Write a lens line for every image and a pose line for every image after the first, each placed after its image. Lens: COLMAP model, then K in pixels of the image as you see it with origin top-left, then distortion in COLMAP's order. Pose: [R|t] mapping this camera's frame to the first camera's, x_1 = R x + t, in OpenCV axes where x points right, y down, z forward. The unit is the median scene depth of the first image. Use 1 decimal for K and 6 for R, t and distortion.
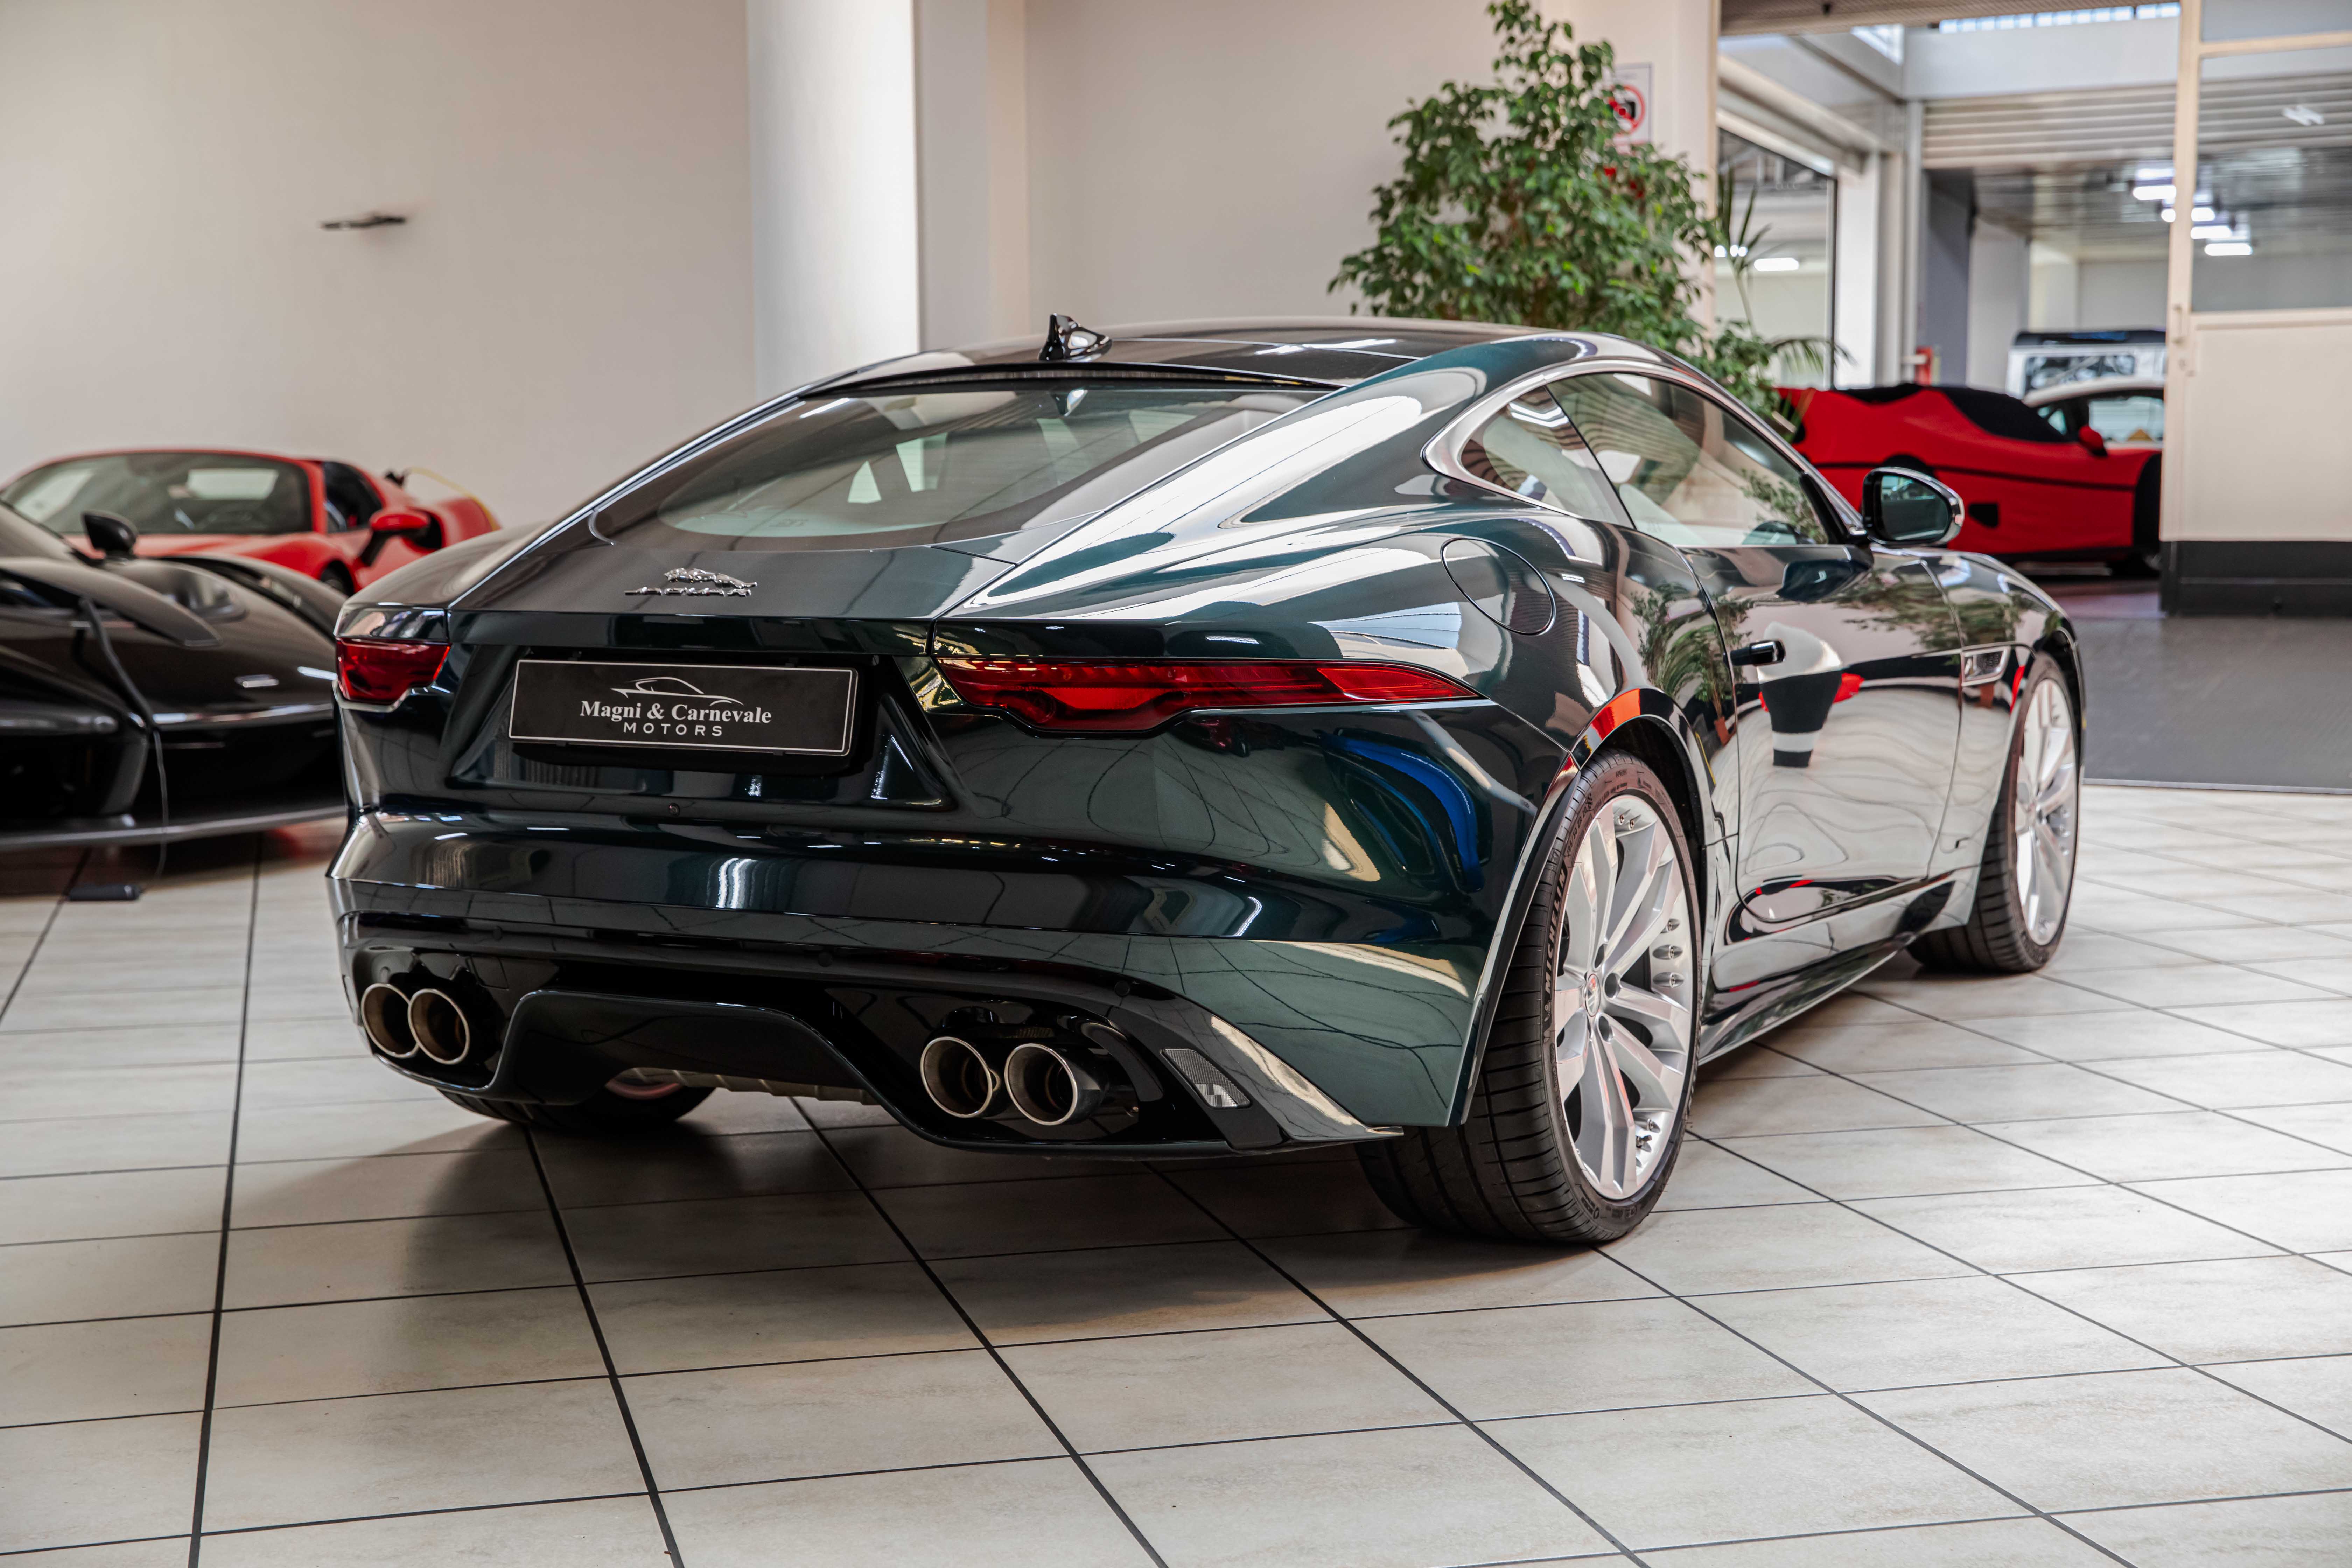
lens RADIAL K [[3420.7, 0, 1176.0], [0, 3420.7, 784.0], [0, 0, 1]] dist [0.087274, -0.008882]
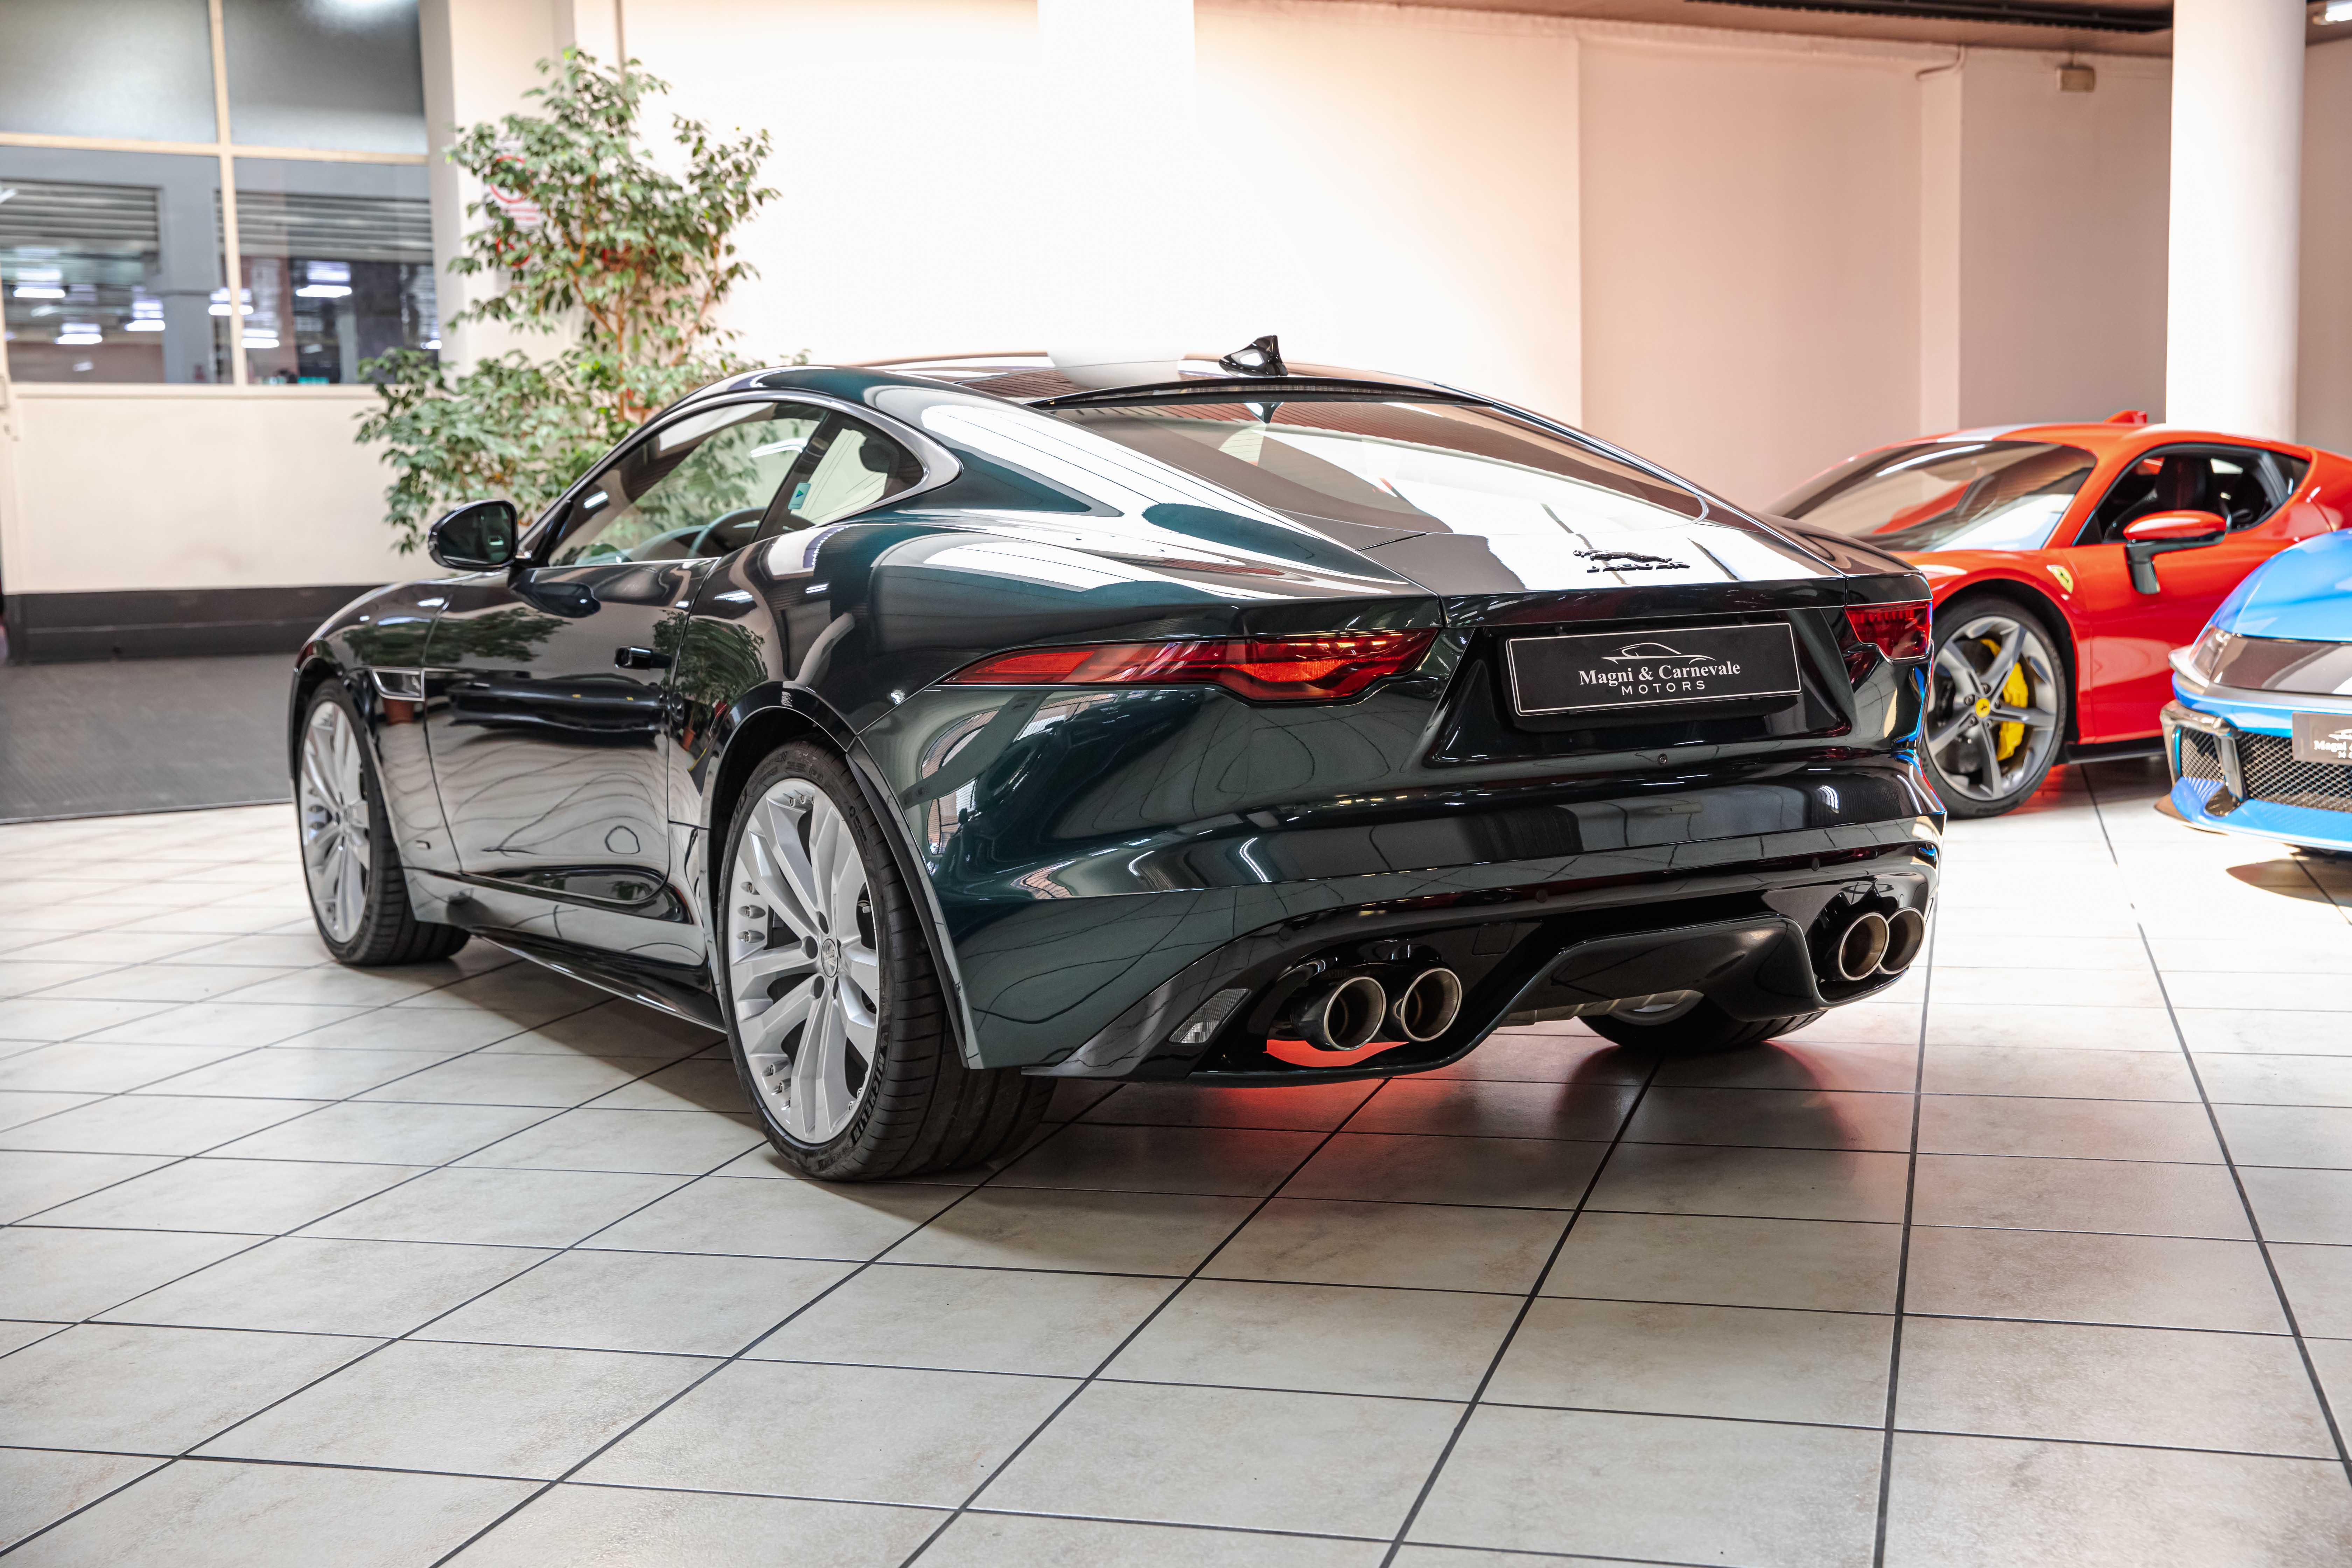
lens RADIAL K [[3069.0, 0, 1176.0], [0, 3069.0, 784.0], [0, 0, 1]] dist [0.028612, 0.035454]
pose [[0.488582, -0.088189, 0.868050, -1.097373], [0.104194, 0.993657, 0.042305, -0.043680], [-0.866275, 0.069776, 0.494671, 0.638454]]
